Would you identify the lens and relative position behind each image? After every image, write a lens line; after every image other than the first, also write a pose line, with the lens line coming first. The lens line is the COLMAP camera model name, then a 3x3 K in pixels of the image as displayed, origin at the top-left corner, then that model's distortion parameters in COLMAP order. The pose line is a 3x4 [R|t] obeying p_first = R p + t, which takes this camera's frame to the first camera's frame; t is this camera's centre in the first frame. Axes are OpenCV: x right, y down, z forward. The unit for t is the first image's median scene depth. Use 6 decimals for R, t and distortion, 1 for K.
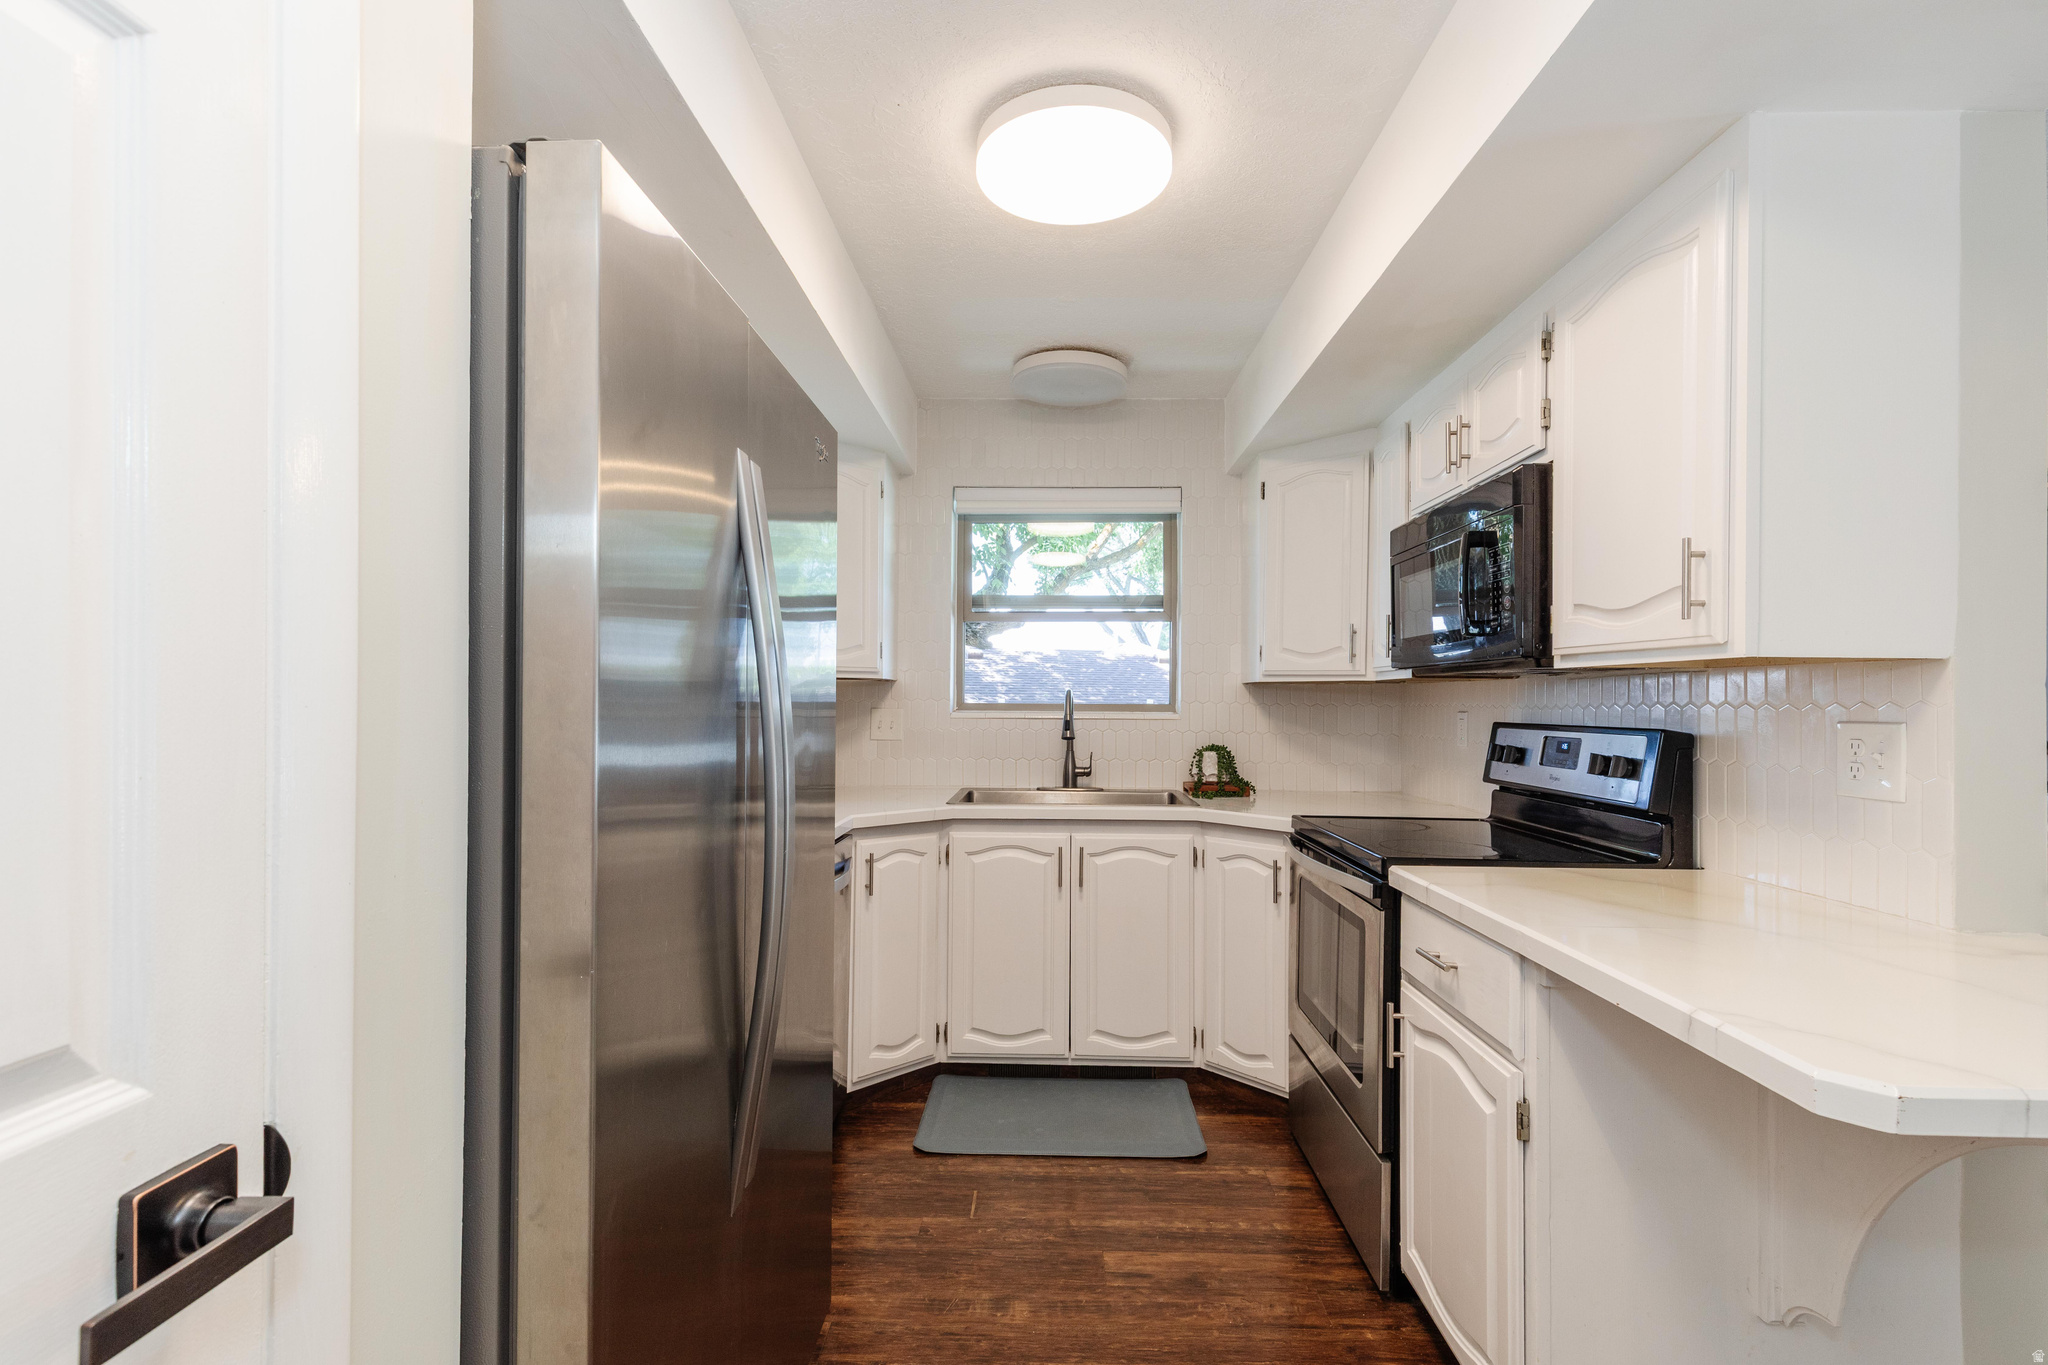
lens RADIAL K [[946.4, 0, 1026.1], [0, 946.4, 693.7], [0, 0, 1]] dist [0.010290, -0.001531]
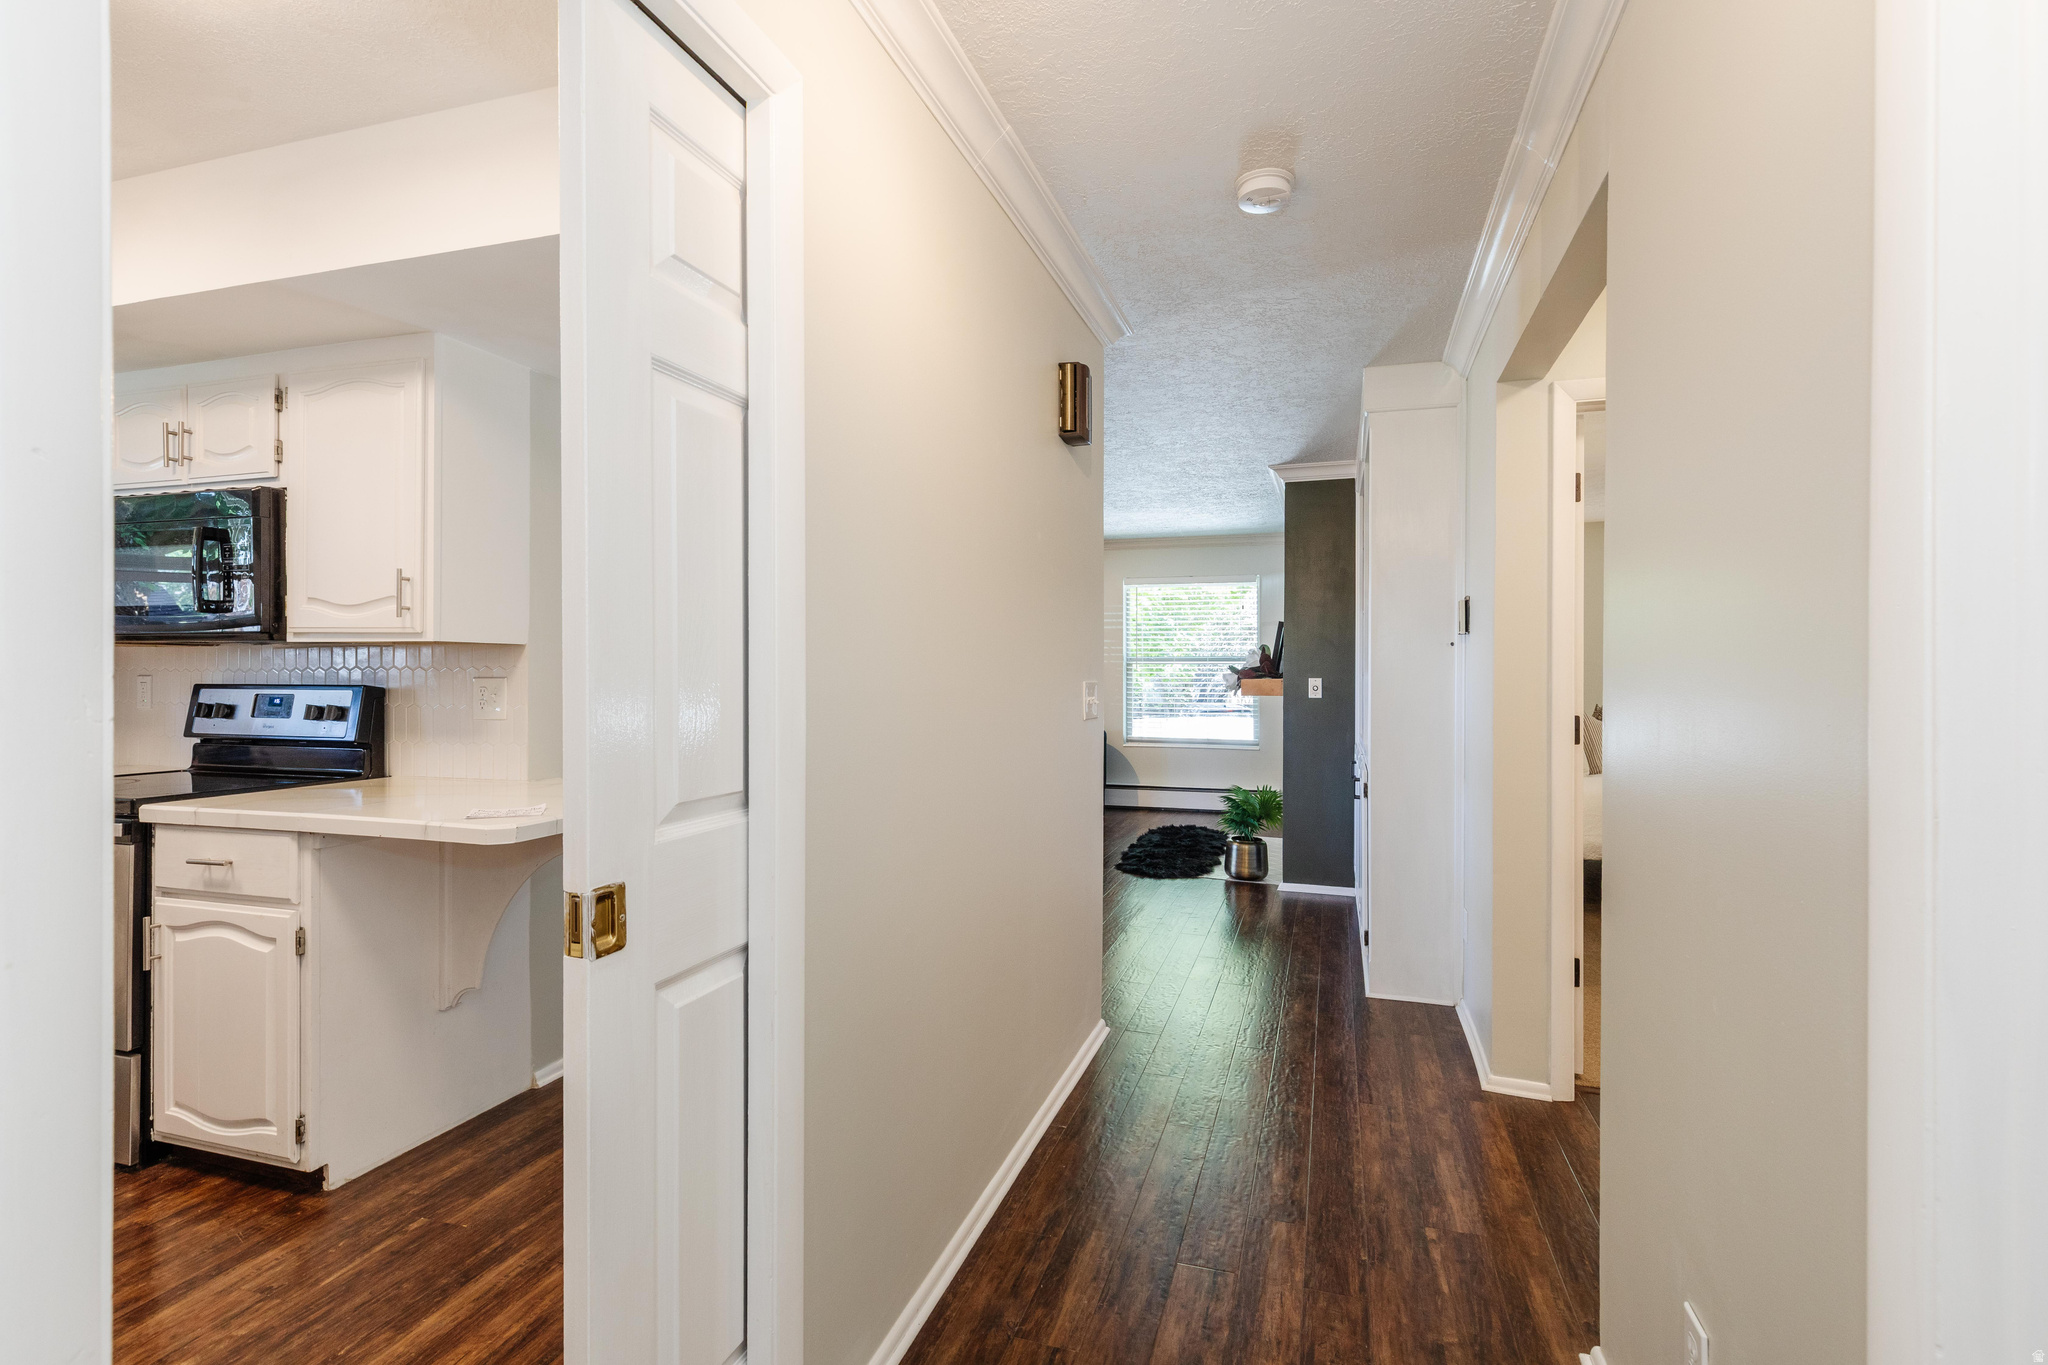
lens RADIAL K [[946.4, 0, 1047.4], [0, 946.4, 674.0], [0, 0, 1]] dist [0.010290, -0.001531]
pose [[0.275951, -0.008703, 0.961132, -0.449217], [-0.008367, 0.999899, 0.011456, -0.005233], [-0.961135, -0.011203, 0.275851, -0.417359]]
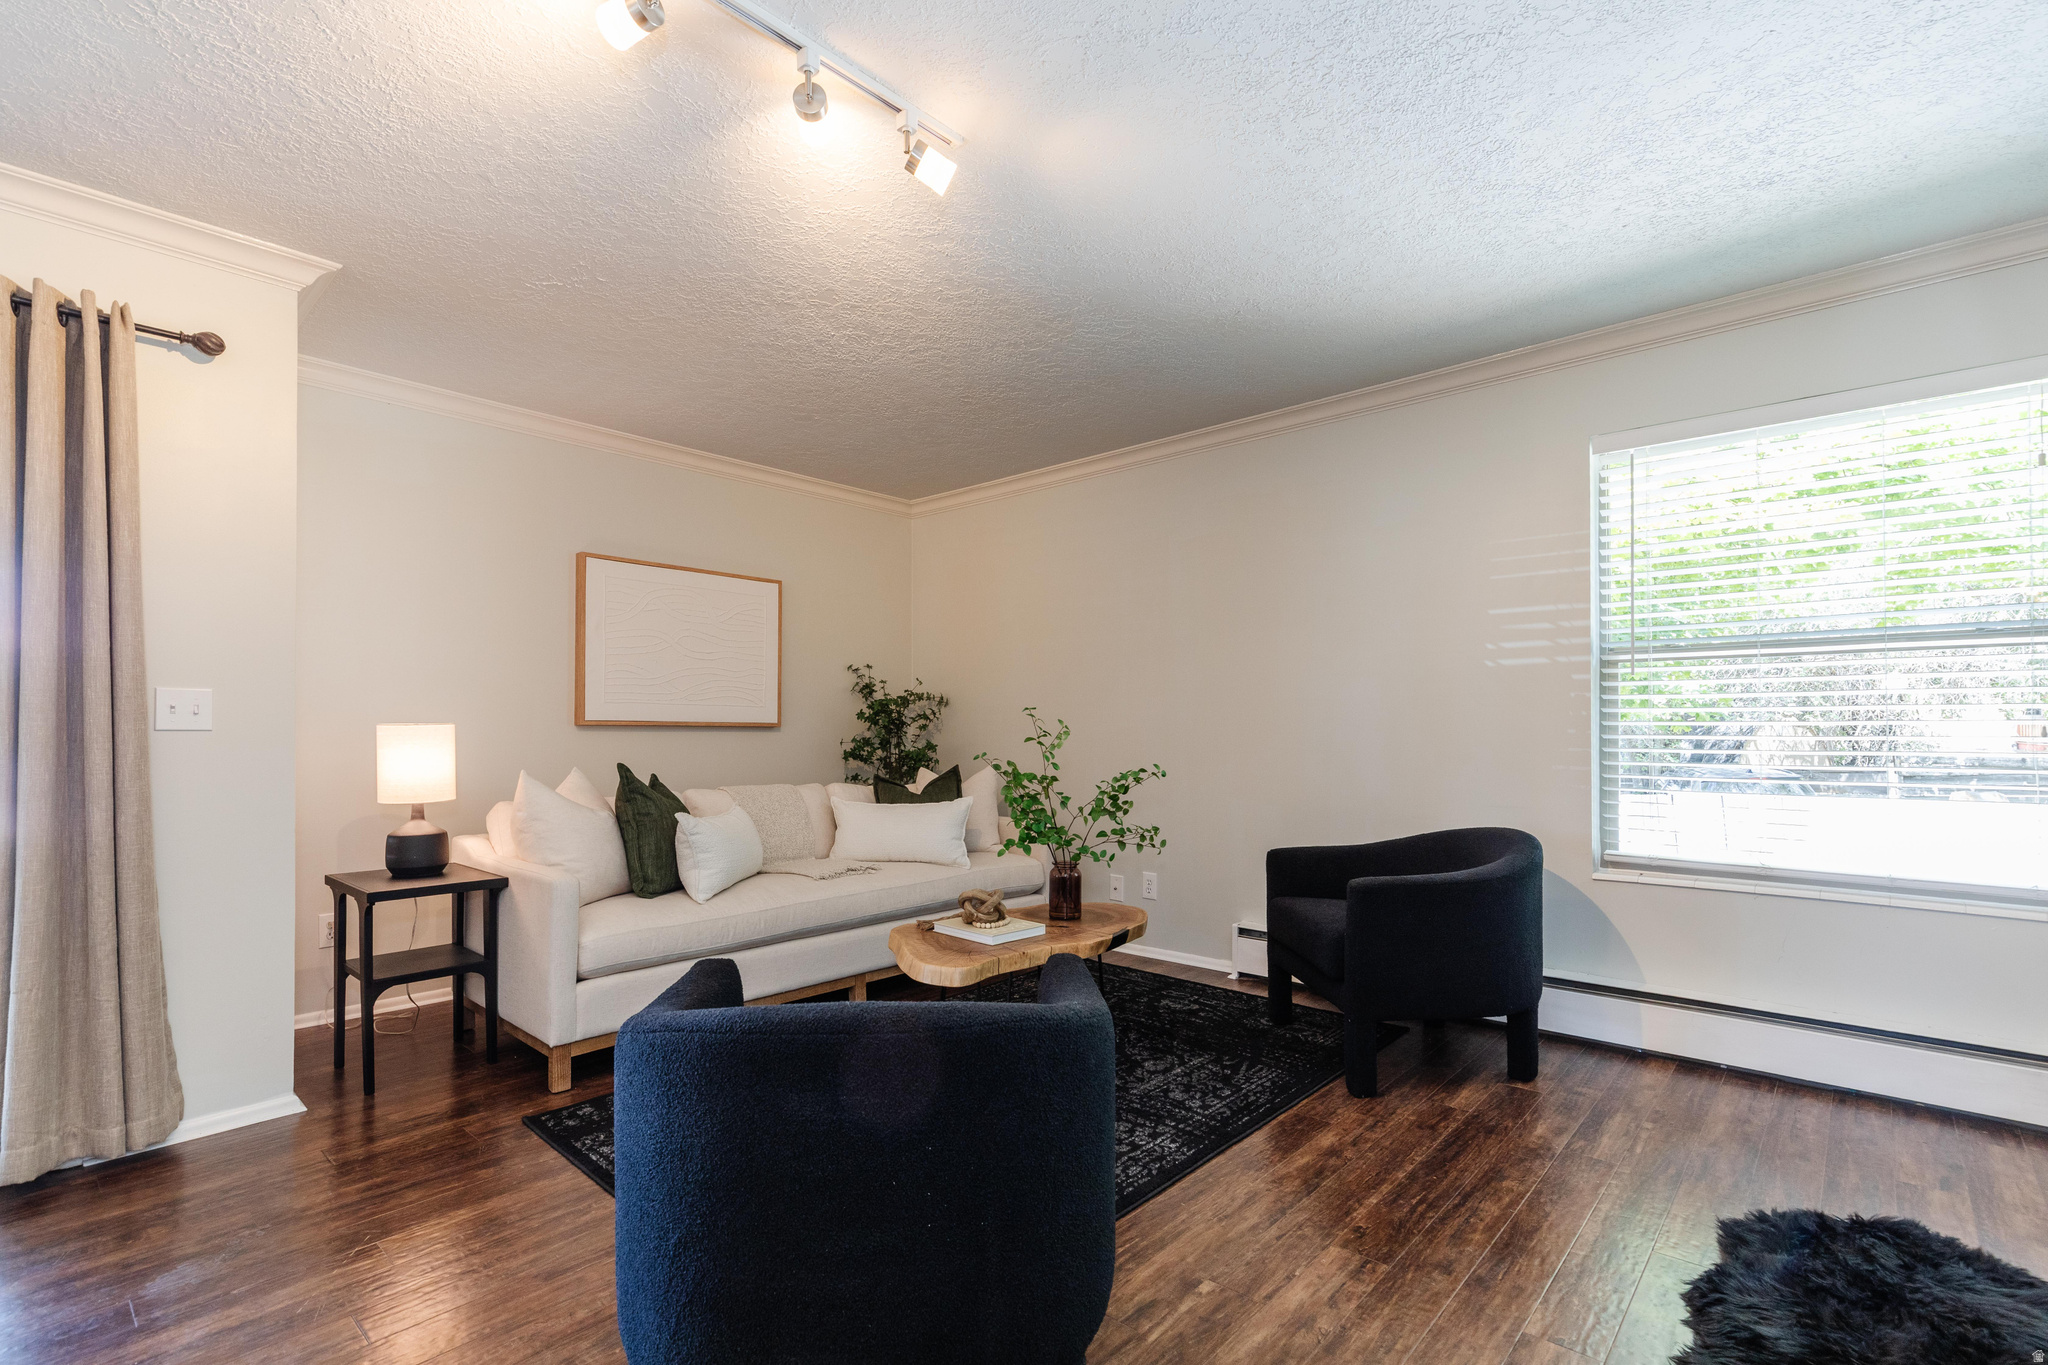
lens RADIAL K [[946.4, 0, 1027.3], [0, 946.4, 710.4], [0, 0, 1]] dist [0.010290, -0.001531]
pose [[0.655288, 0.005184, 0.755361, 1.872339], [-0.003237, 0.999987, -0.004054, 0.088170], [-0.755372, 0.000211, 0.655296, 0.092316]]
